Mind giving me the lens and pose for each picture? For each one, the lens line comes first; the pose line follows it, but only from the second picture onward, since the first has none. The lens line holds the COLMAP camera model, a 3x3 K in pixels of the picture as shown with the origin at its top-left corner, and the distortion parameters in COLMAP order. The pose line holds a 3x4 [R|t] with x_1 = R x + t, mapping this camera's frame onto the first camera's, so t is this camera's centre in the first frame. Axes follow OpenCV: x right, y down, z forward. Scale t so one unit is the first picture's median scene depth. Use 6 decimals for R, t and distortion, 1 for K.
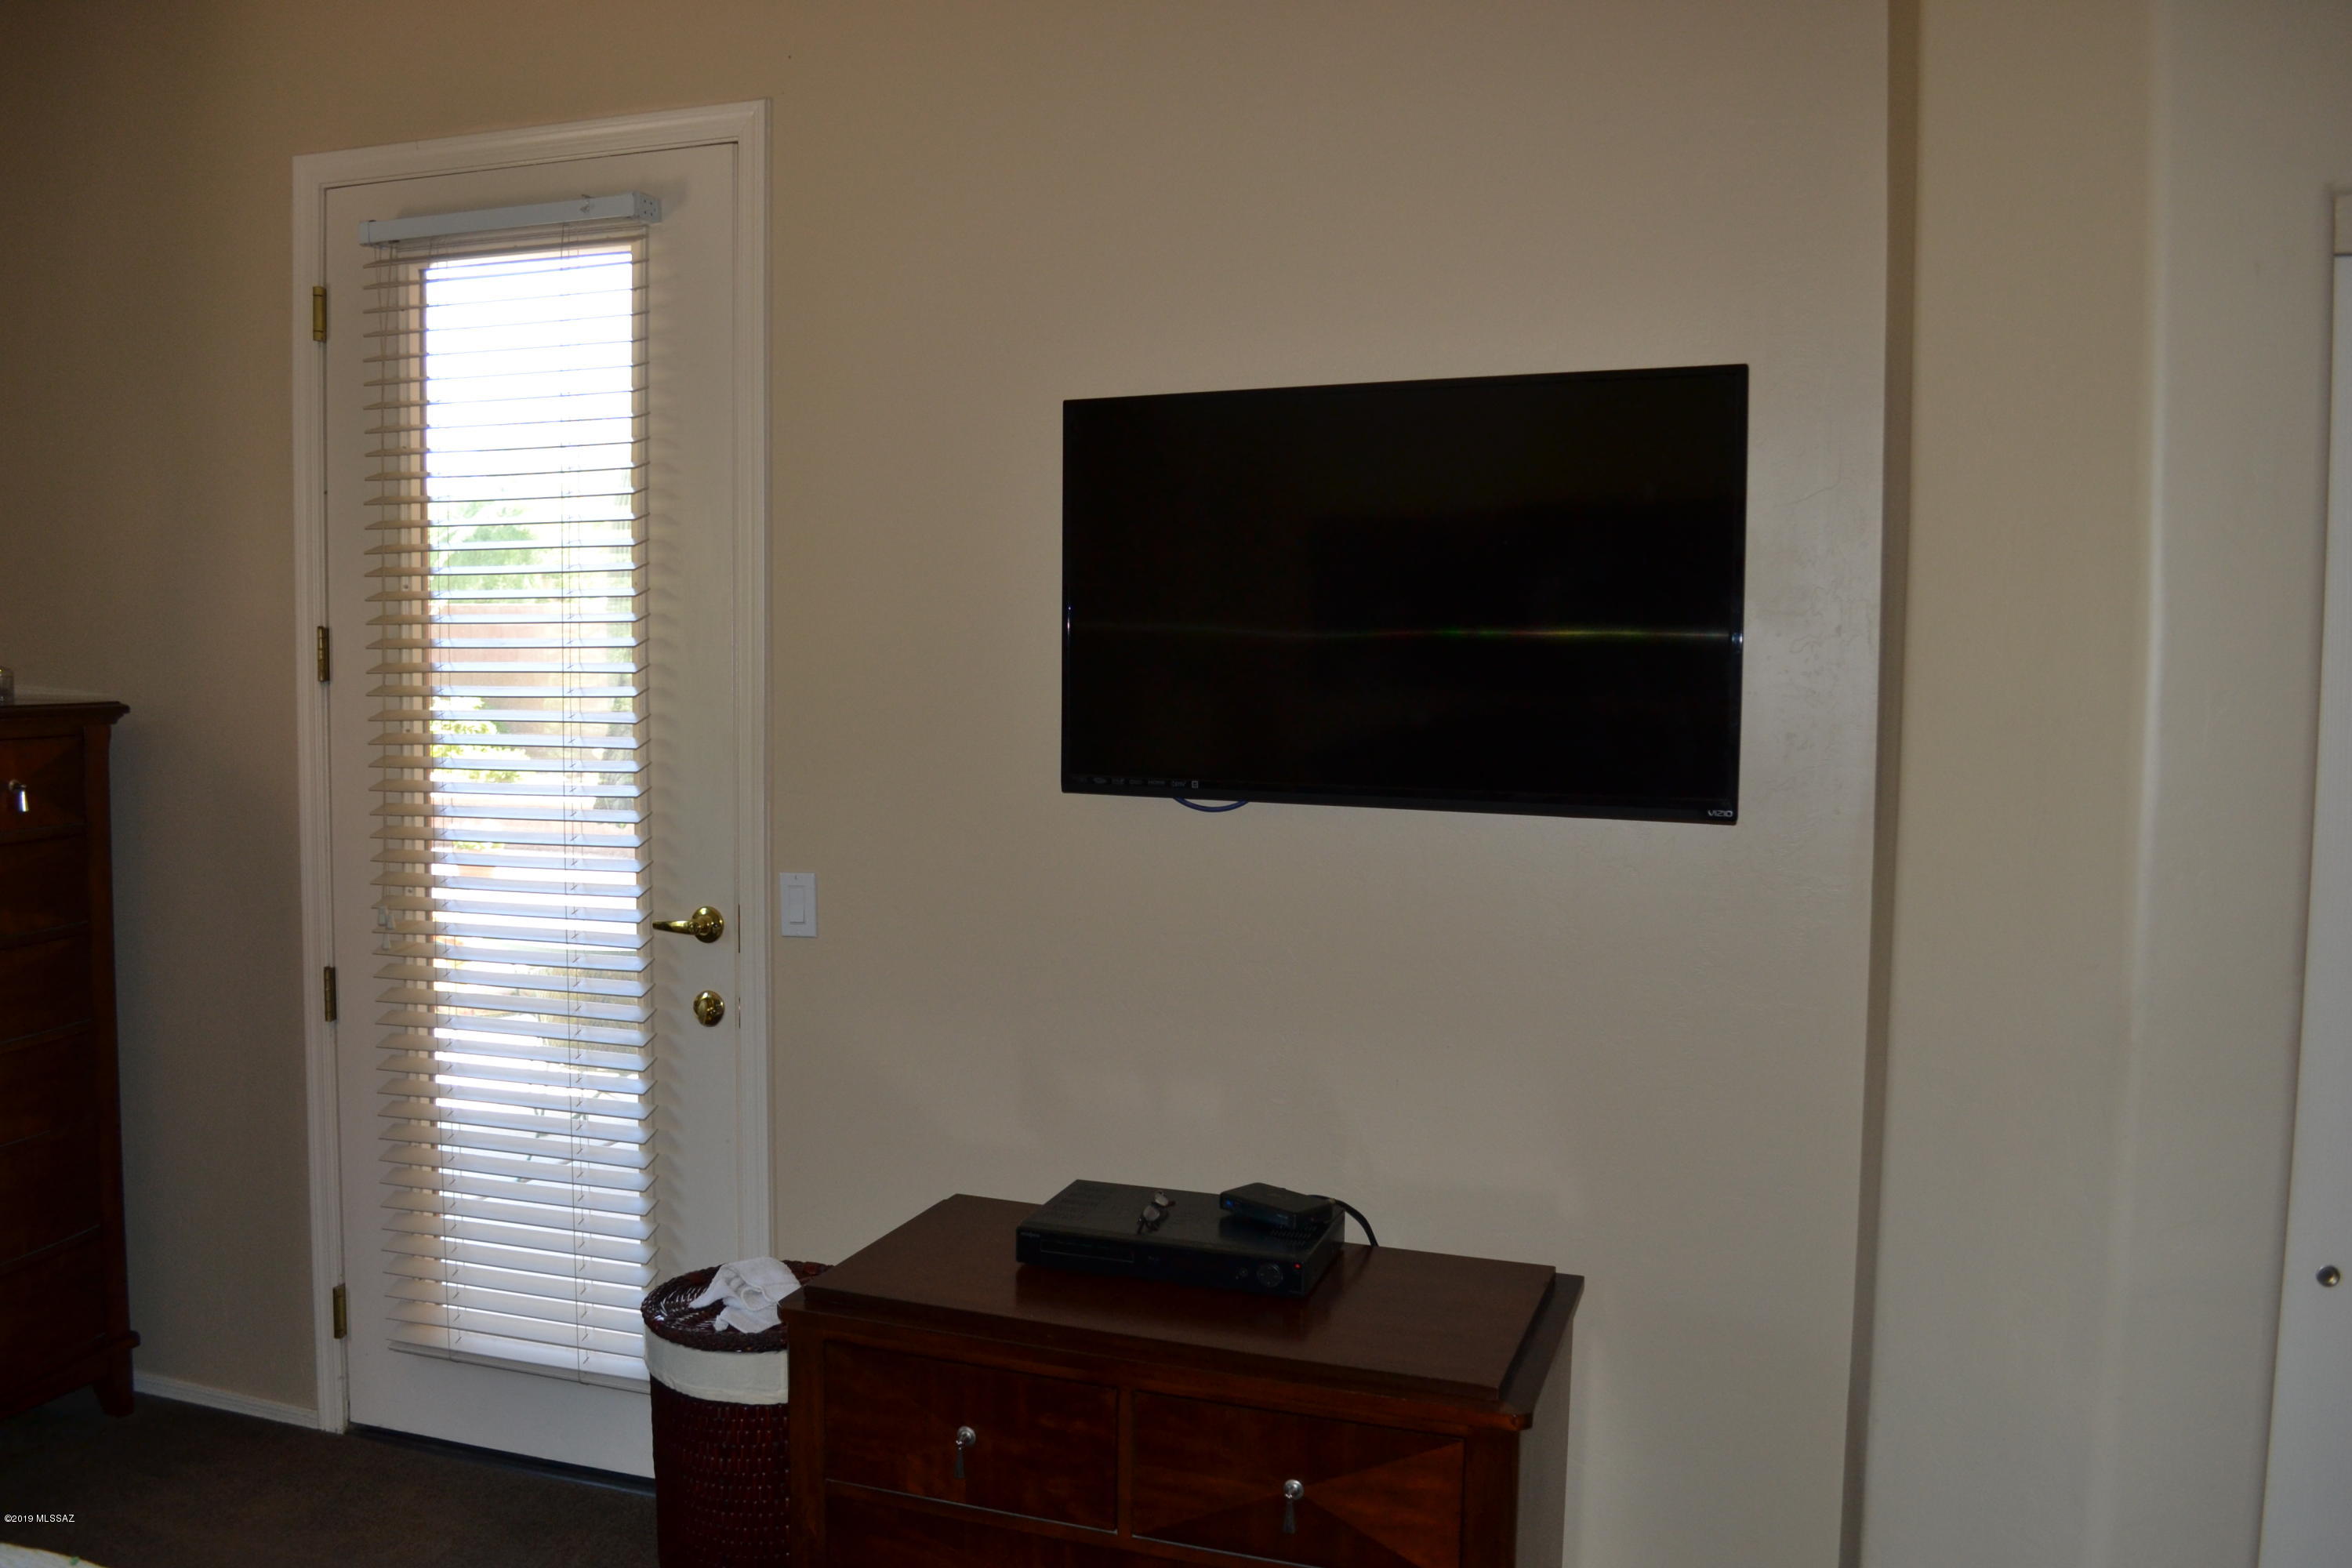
lens RADIAL K [[1876.1, 0, 1163.1], [0, 1876.1, 774.1], [0, 0, 1]] dist [-0.084672, 0.014306]
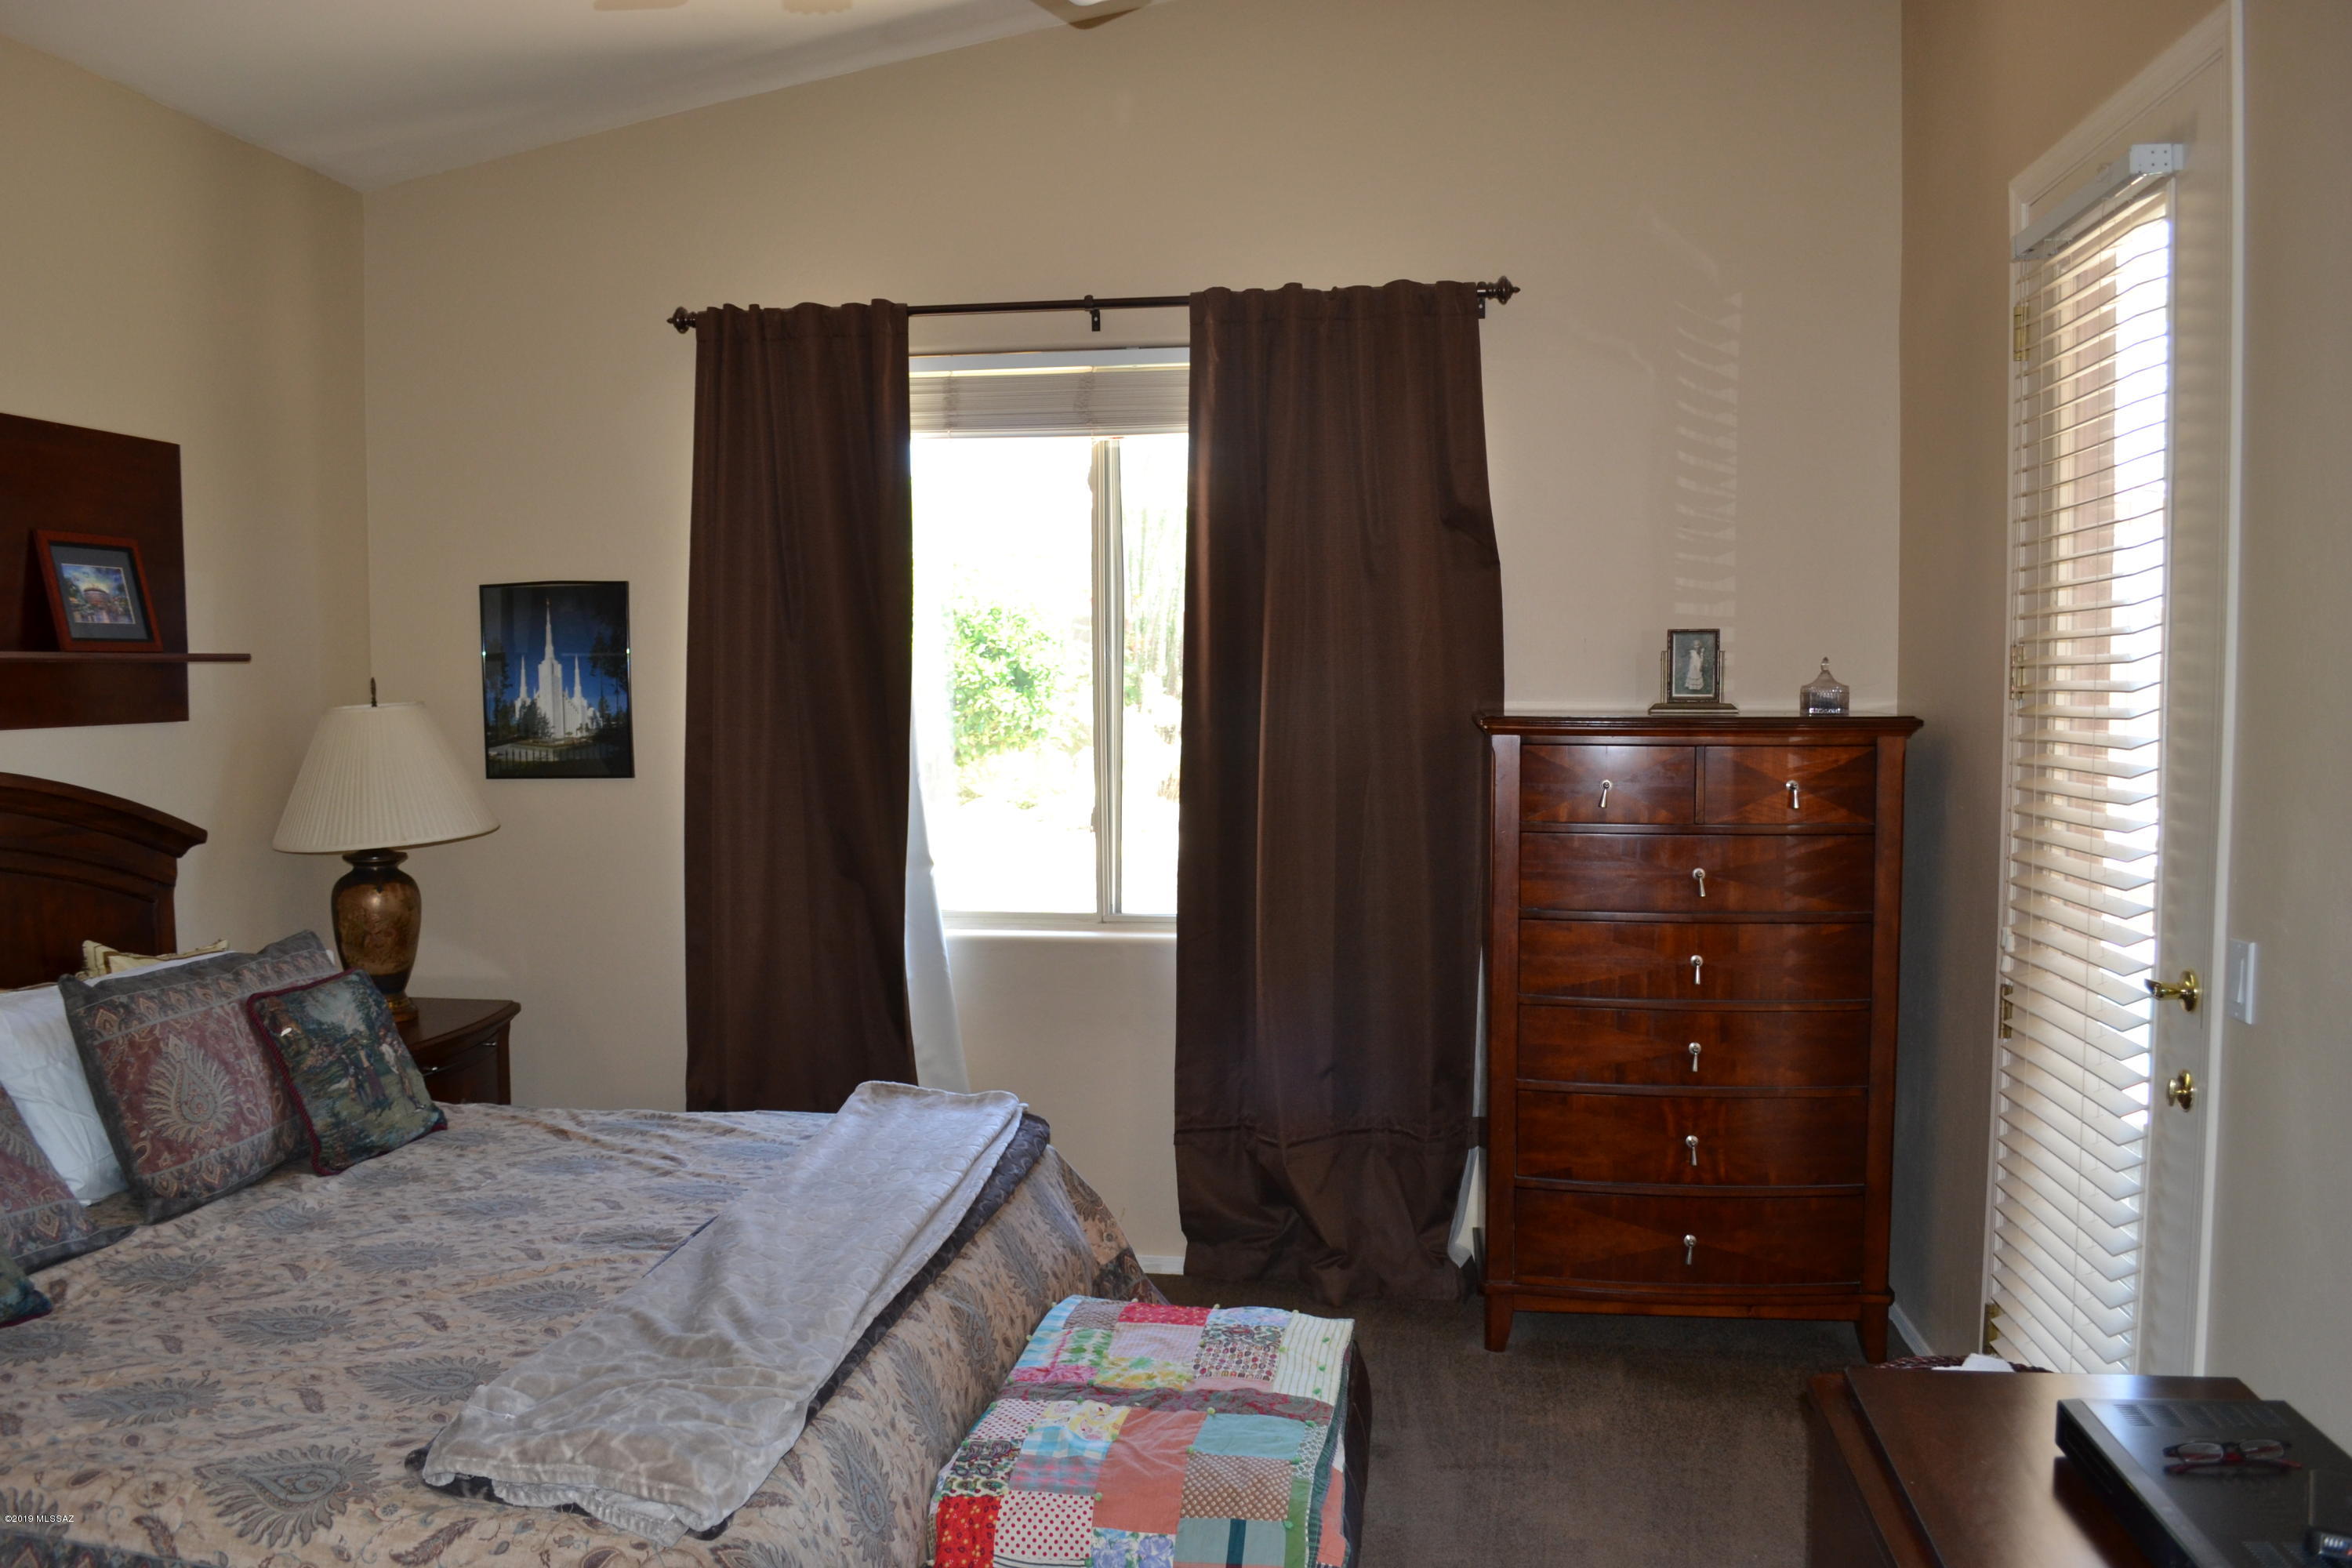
lens RADIAL K [[1876.1, 0, 1162.3], [0, 1876.1, 780.6], [0, 0, 1]] dist [-0.084672, 0.014306]
pose [[0.179969, 0.043334, -0.982717, 0.490123], [-0.055626, 0.997879, 0.033815, -0.015094], [0.982098, 0.048579, 0.181998, 0.402367]]
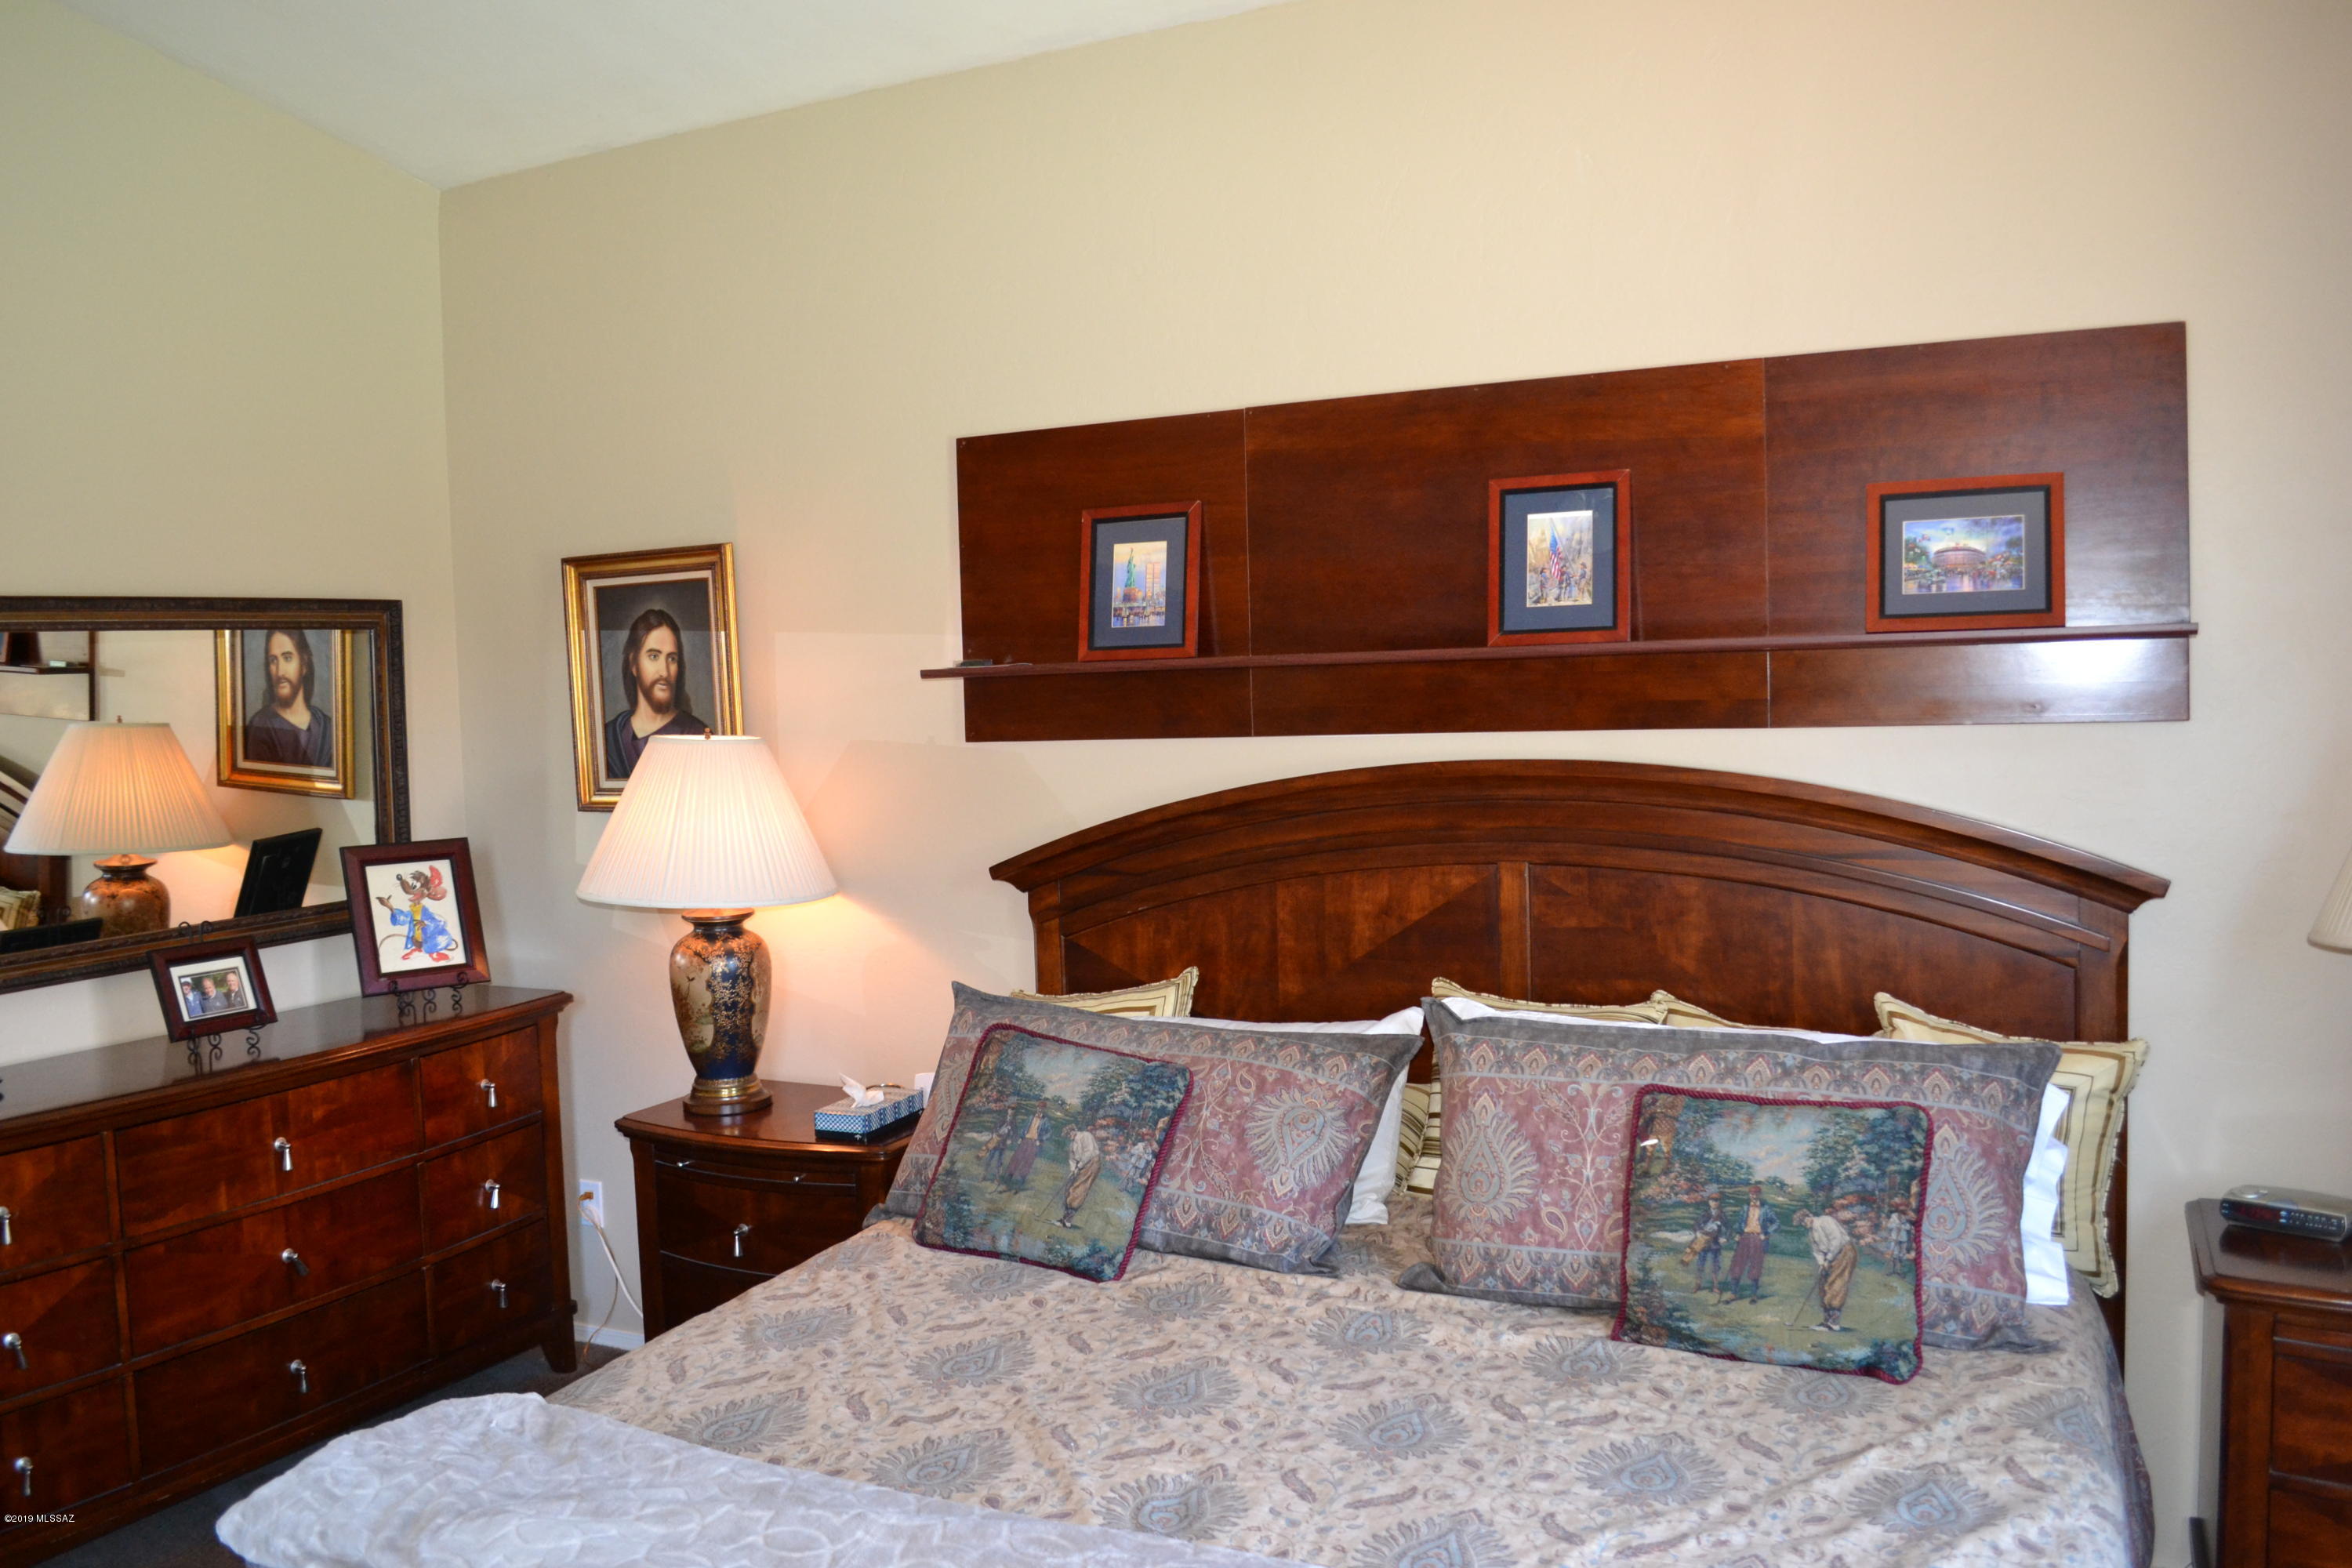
lens RADIAL K [[1876.1, 0, 1151.2], [0, 1876.1, 786.3], [0, 0, 1]] dist [-0.084672, 0.014306]
pose [[-0.988753, 0.010388, 0.149199, -0.544697], [0.028693, 0.992229, 0.121068, -0.066044], [-0.146782, 0.123987, -0.981368, 0.917182]]
